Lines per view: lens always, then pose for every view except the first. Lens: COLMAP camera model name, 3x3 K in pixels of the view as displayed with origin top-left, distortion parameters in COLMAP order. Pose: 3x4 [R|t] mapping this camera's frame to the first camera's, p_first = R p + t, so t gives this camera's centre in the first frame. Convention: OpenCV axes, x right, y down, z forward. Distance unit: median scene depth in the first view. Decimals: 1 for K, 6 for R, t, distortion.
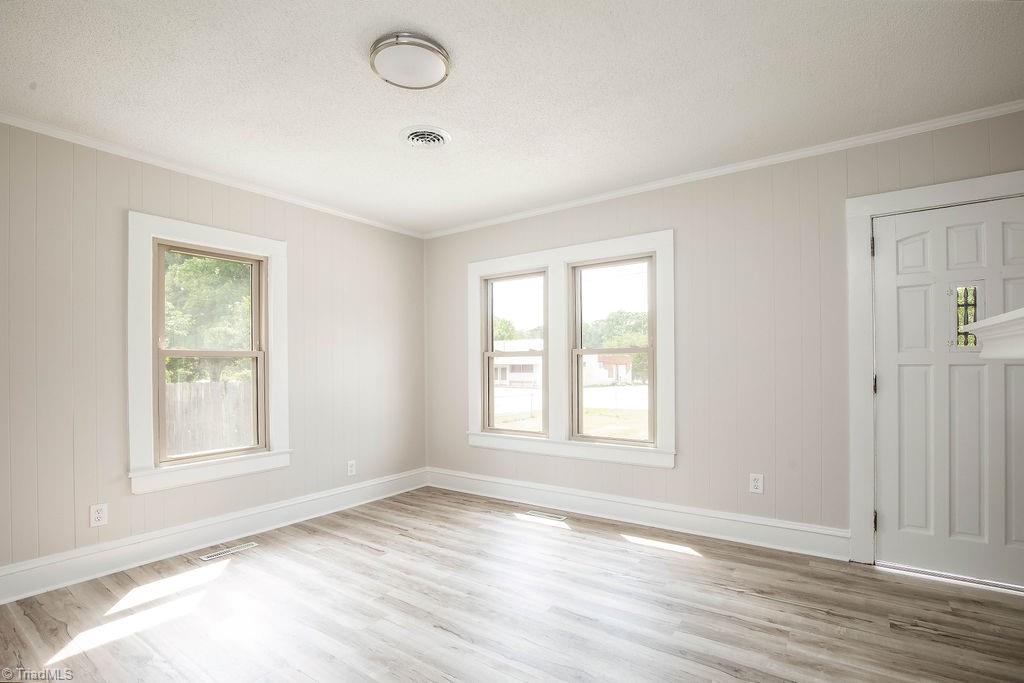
lens RADIAL K [[491.2, 0, 518.1], [0, 491.2, 365.1], [0, 0, 1]] dist [-0.018603, 0.001183]
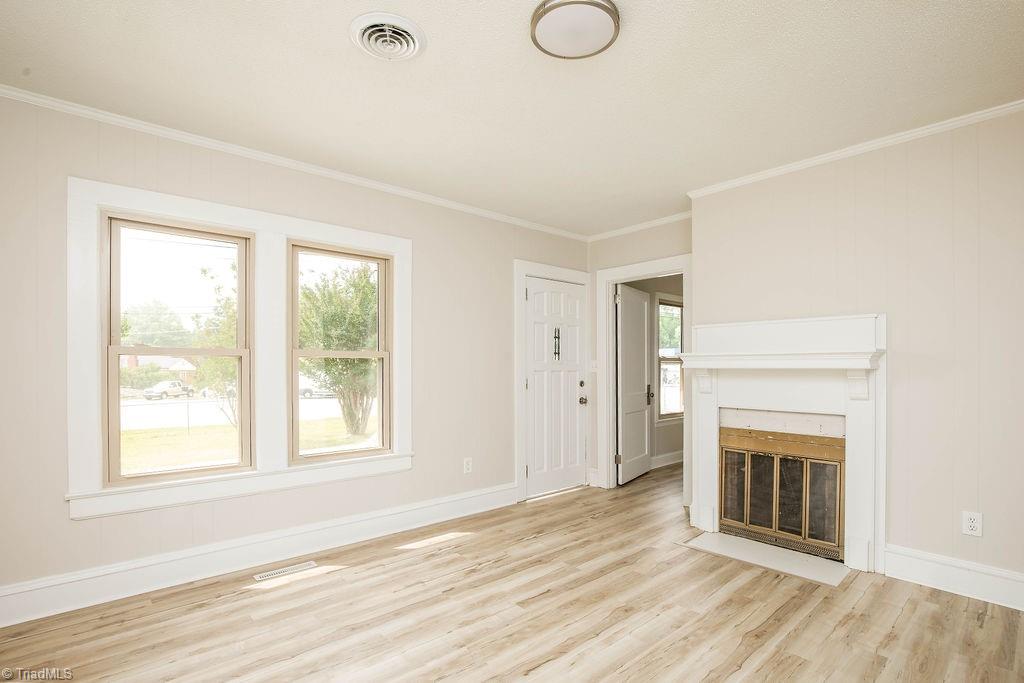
lens RADIAL K [[491.2, 0, 527.0], [0, 491.2, 364.0], [0, 0, 1]] dist [-0.018603, 0.001183]
pose [[0.227606, 0.022578, 0.973491, -0.665631], [0.004985, 0.999691, -0.024351, 0.015203], [-0.973740, 0.010395, 0.227423, 0.538871]]
